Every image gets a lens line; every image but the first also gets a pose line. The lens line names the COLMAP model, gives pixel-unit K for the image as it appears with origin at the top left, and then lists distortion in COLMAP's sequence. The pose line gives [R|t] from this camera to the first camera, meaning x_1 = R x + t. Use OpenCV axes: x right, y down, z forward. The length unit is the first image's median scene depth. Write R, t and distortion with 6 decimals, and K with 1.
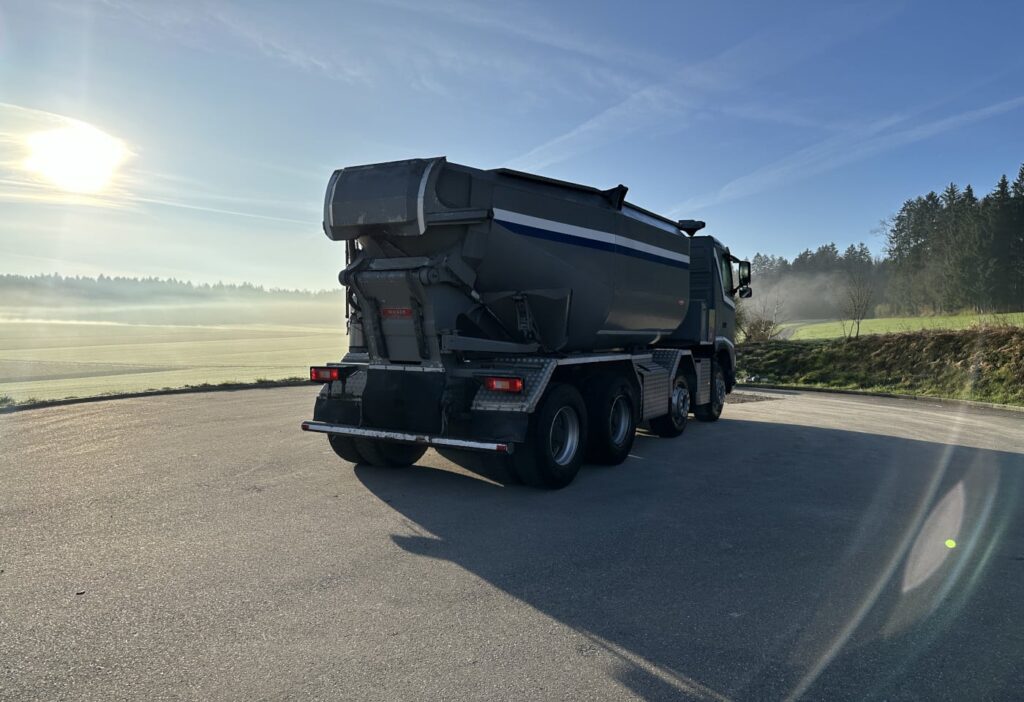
lens RADIAL K [[714.9, 0, 512.0], [0, 714.9, 351.0], [0, 0, 1]] dist [0.064163, 0.000894]
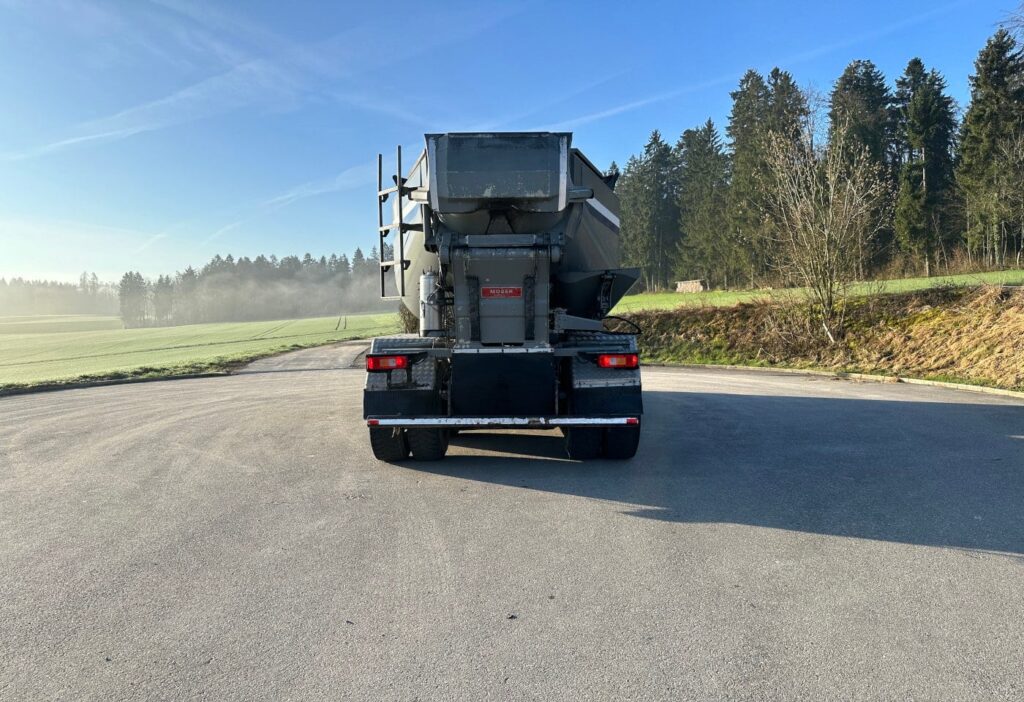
lens RADIAL K [[721.3, 0, 512.0], [0, 721.3, 351.0], [0, 0, 1]] dist [0.070260, -0.091593]
pose [[0.873390, -0.043188, 0.485102, -0.614569], [0.034692, 0.999047, 0.026484, -0.000394], [-0.485784, -0.006302, 0.874056, 0.152791]]
